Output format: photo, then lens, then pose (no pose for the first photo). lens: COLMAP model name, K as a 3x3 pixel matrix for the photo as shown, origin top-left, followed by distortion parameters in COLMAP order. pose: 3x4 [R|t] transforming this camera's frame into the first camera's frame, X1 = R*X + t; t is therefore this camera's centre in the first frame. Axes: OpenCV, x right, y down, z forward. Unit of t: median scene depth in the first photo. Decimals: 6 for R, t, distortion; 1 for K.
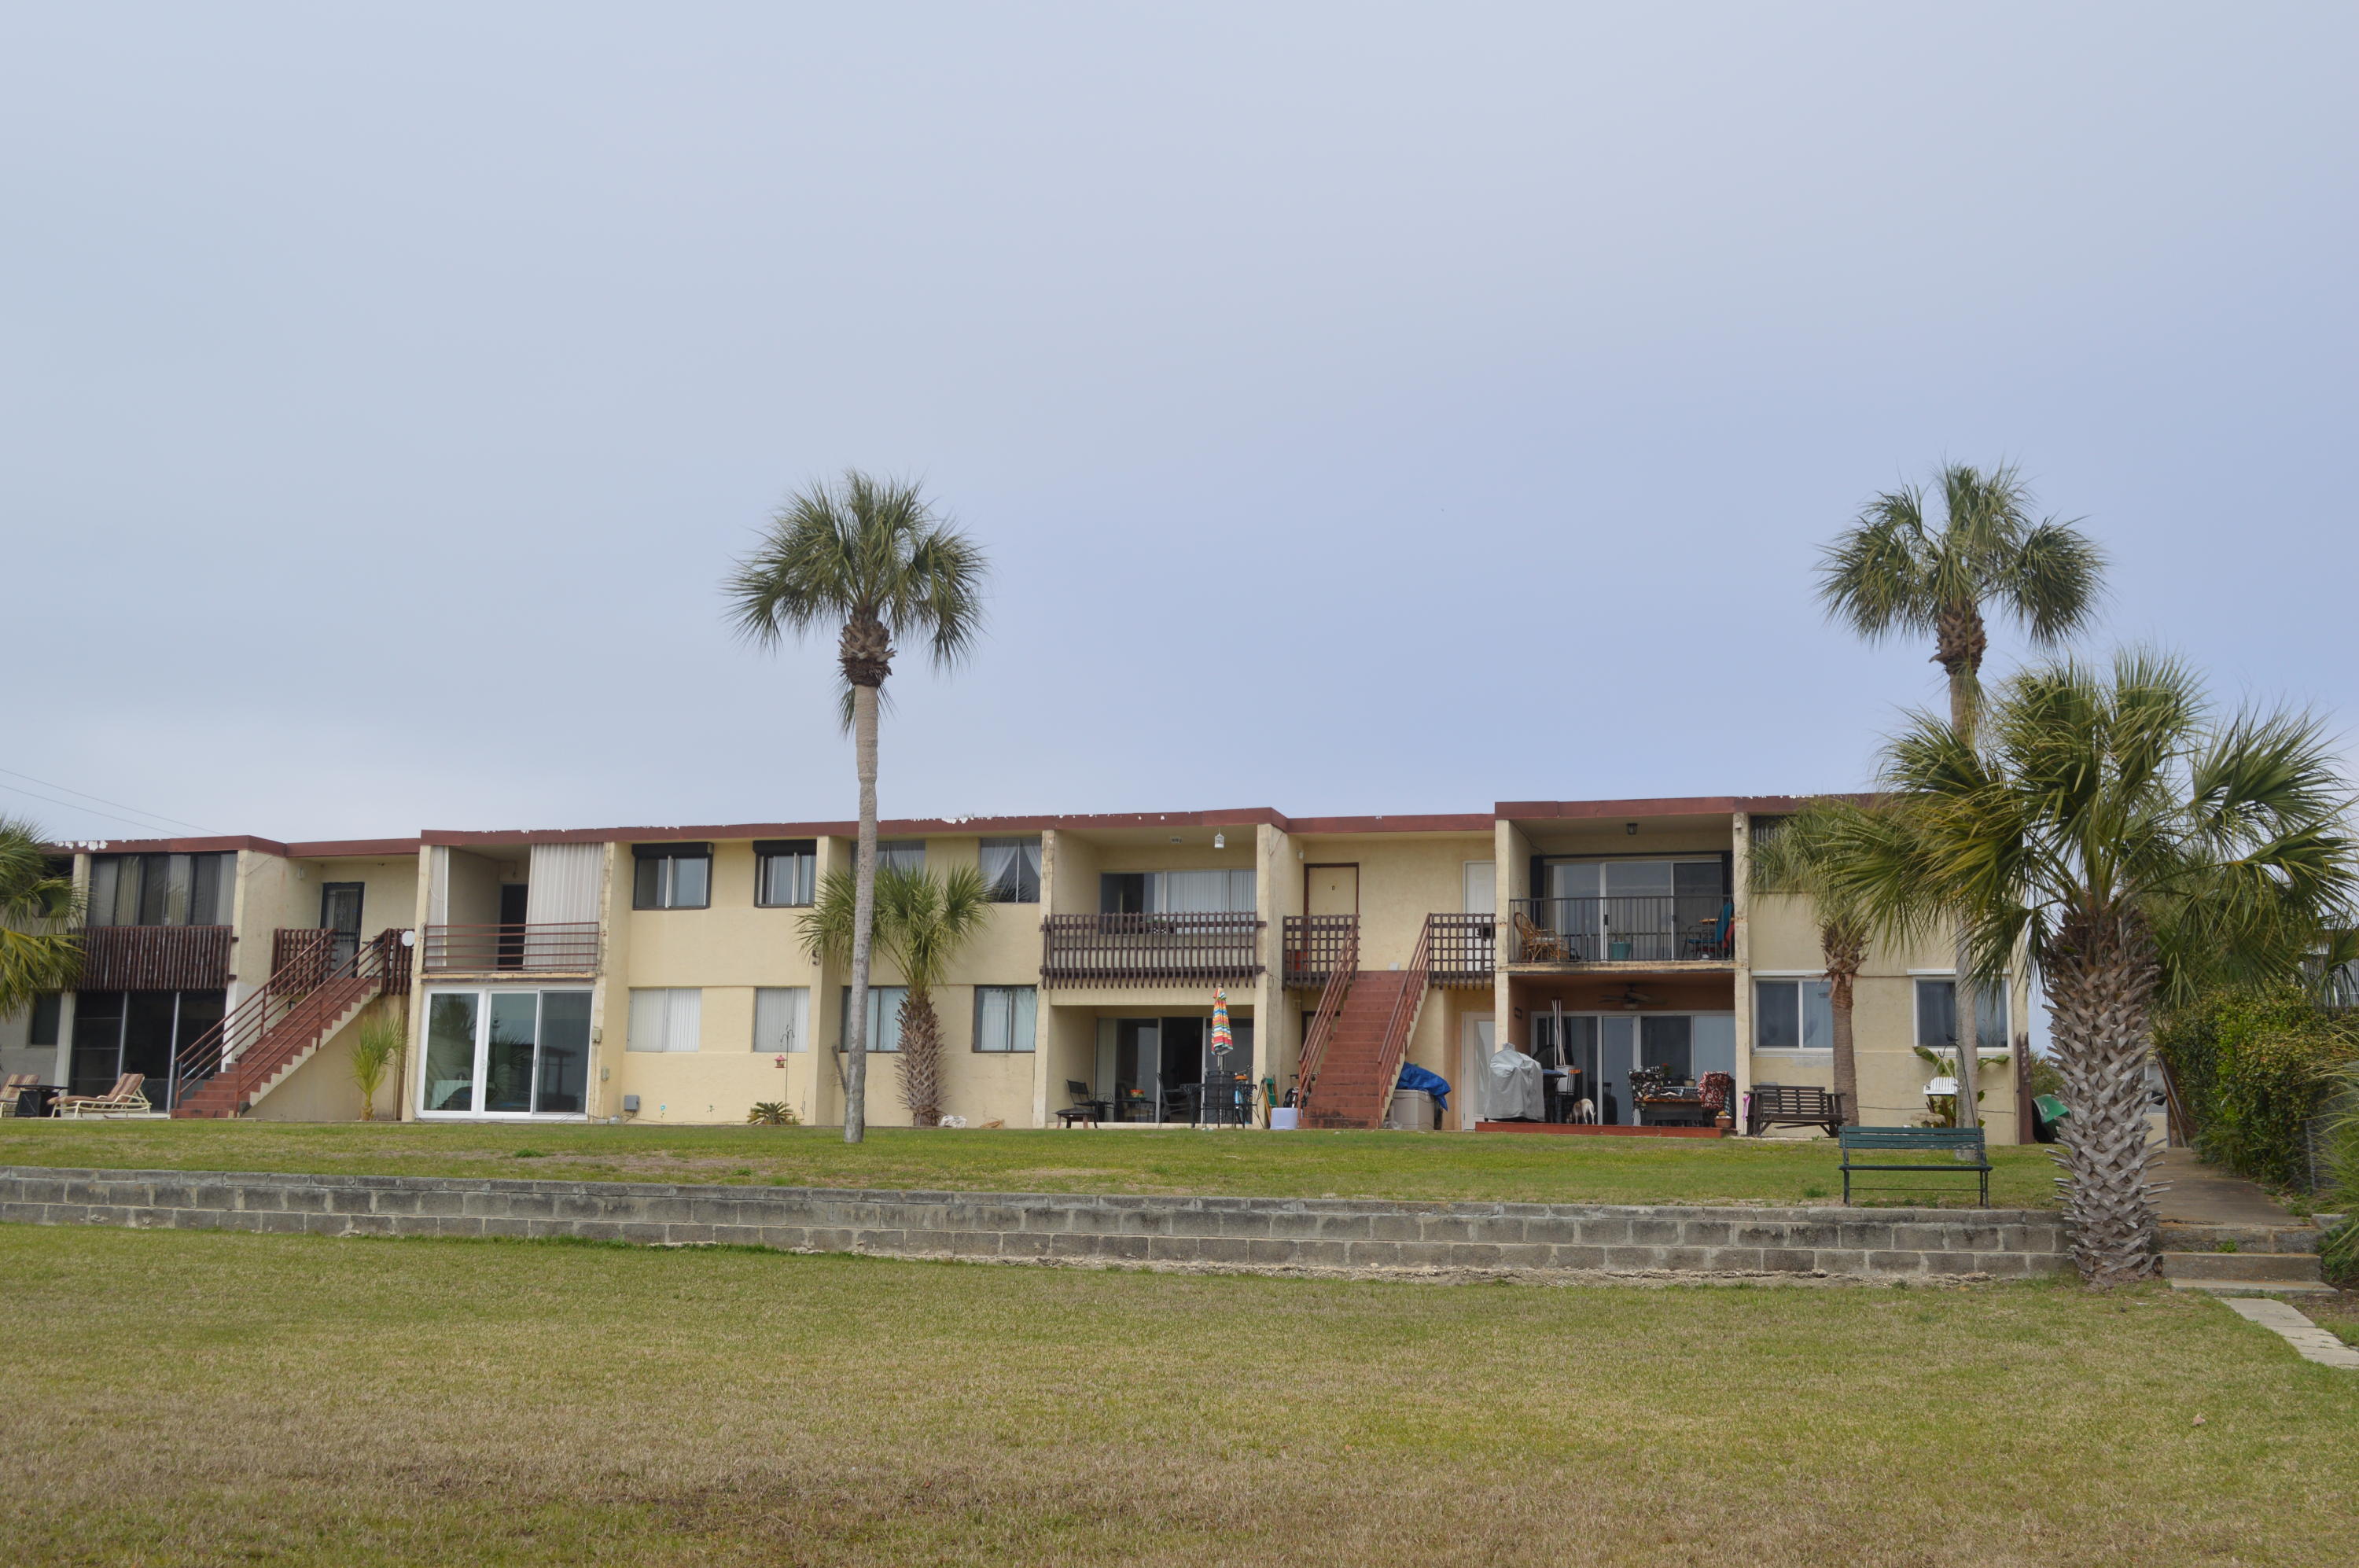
lens RADIAL K [[2364.8, 0, 1179.5], [0, 2364.8, 784.0], [0, 0, 1]] dist [-0.051822, -0.003165]
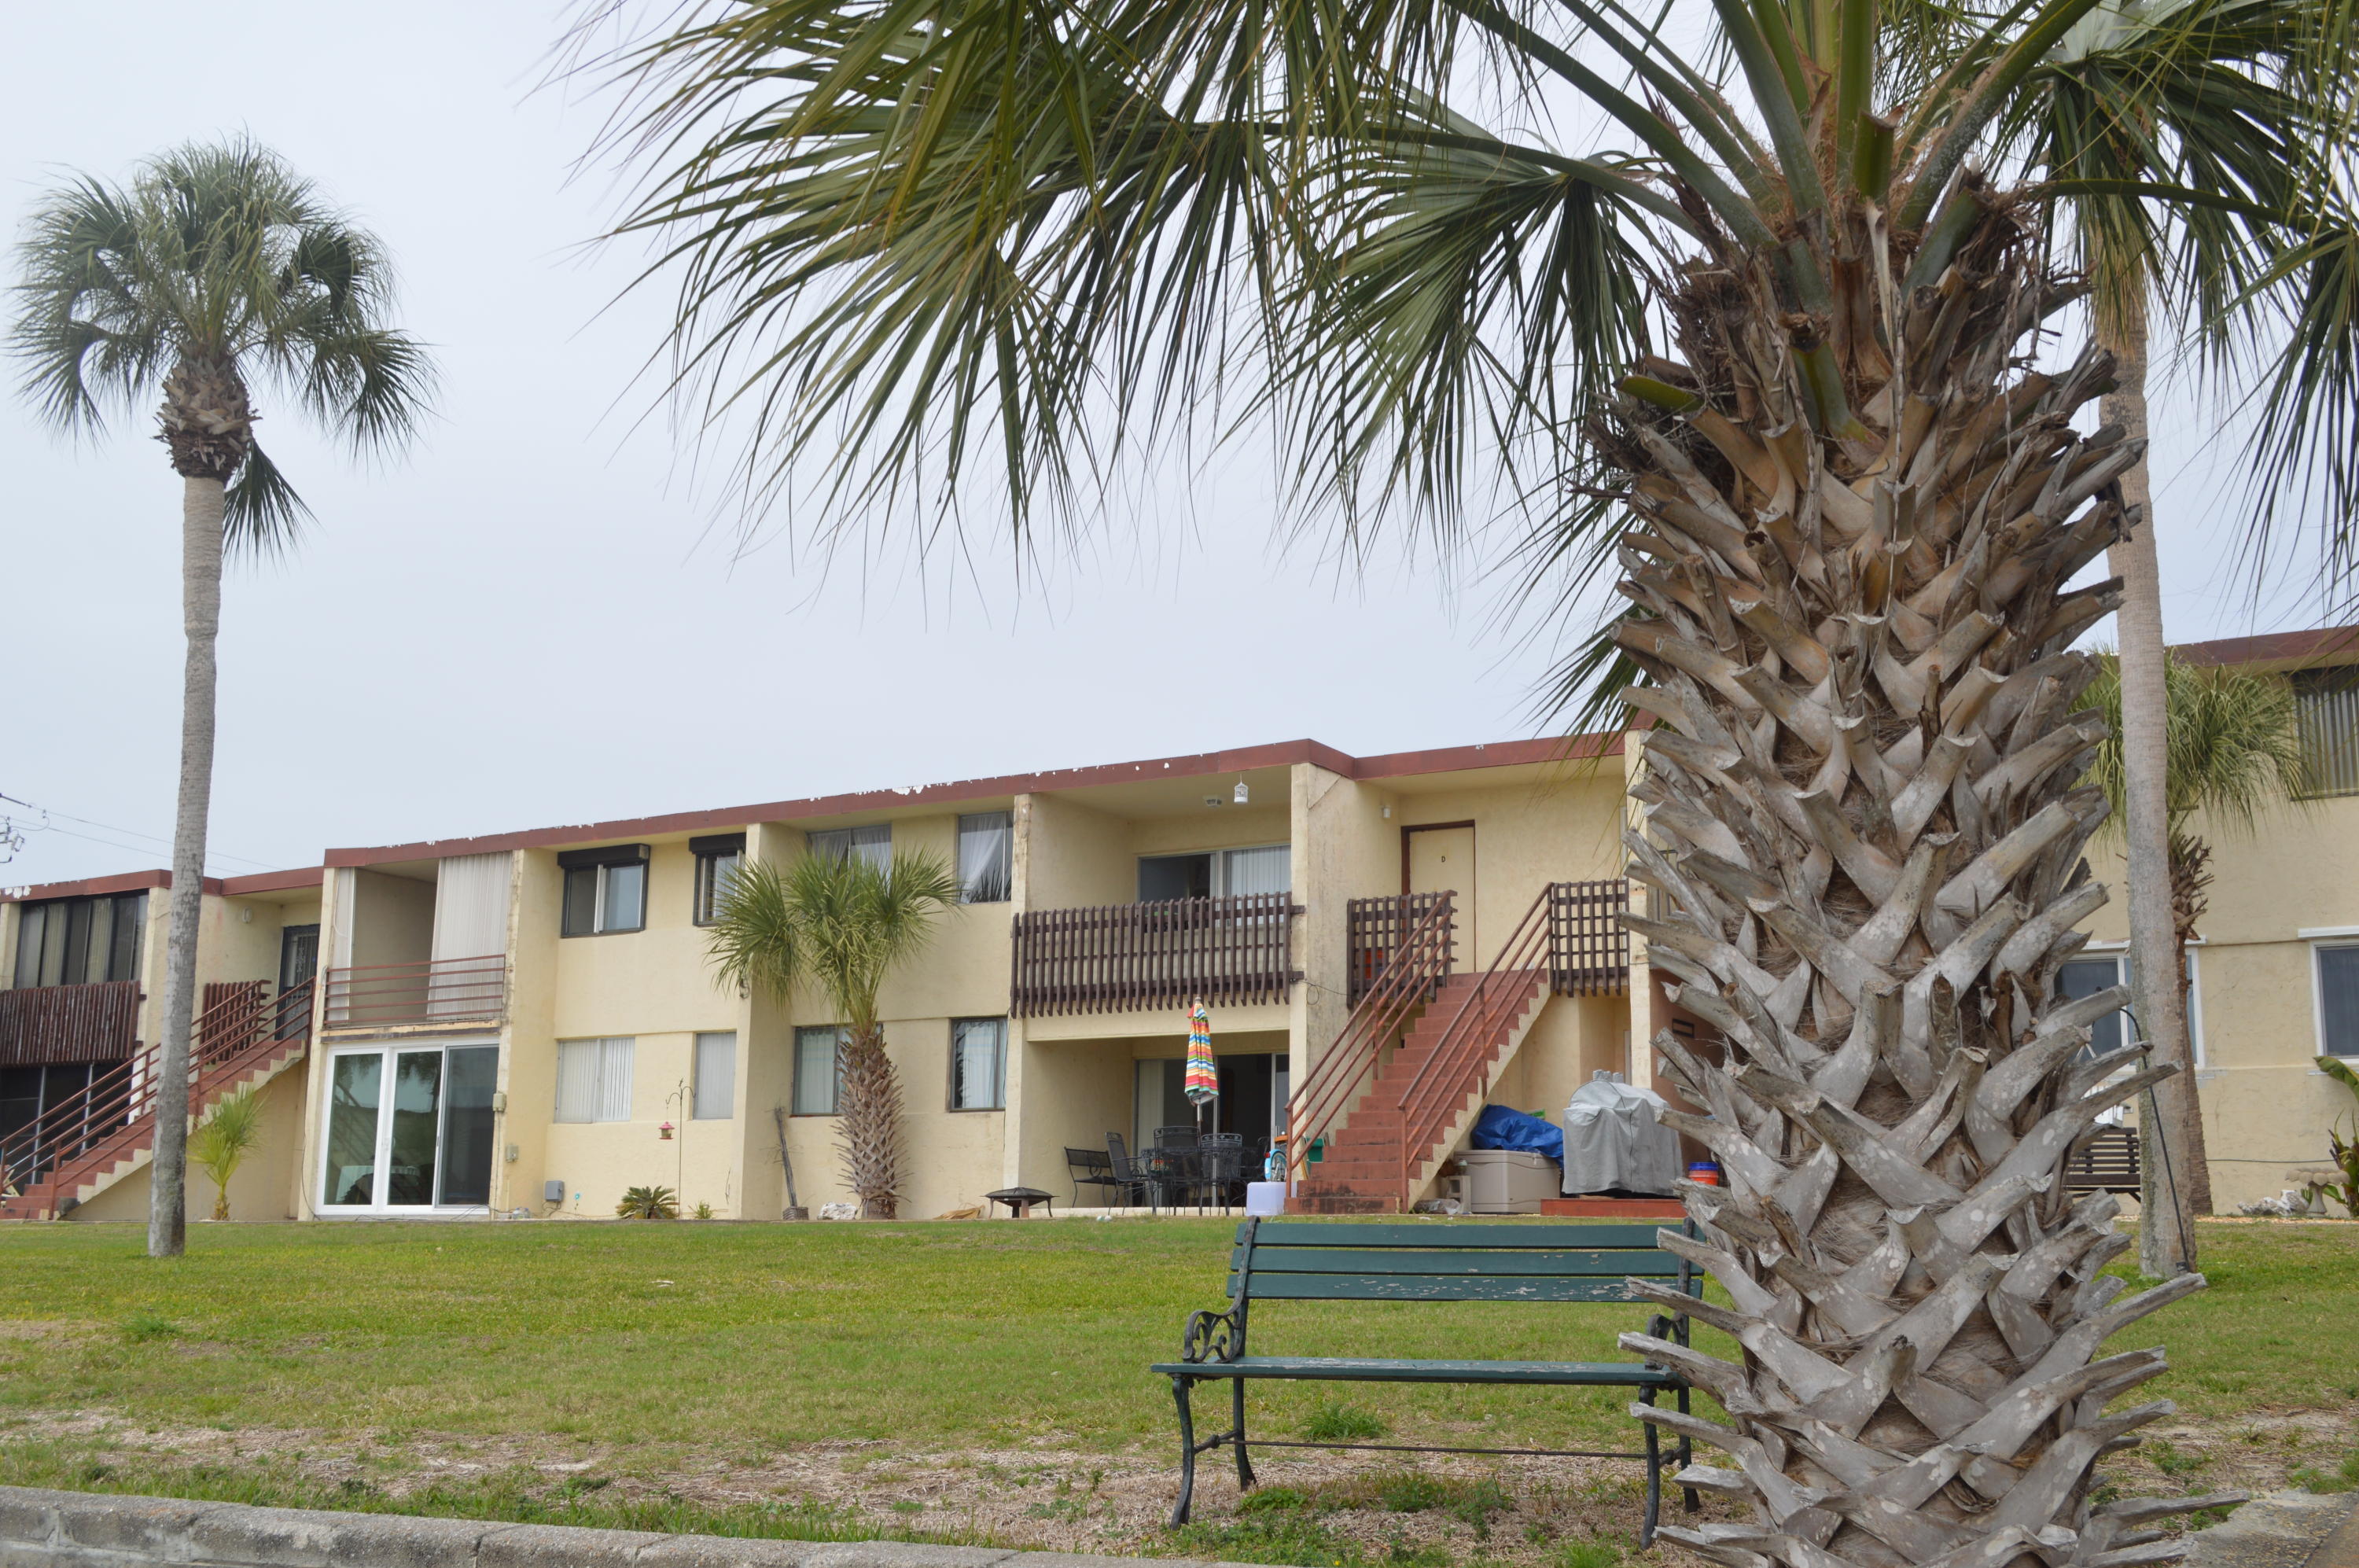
lens RADIAL K [[2409.5, 0, 1181.0], [0, 2409.5, 780.7], [0, 0, 1]] dist [-0.062522, 0.011259]
pose [[0.973281, -0.056224, -0.222628, 0.148480], [0.049277, 0.998113, -0.036643, 0.043179], [0.224268, 0.024693, 0.974215, 0.301330]]
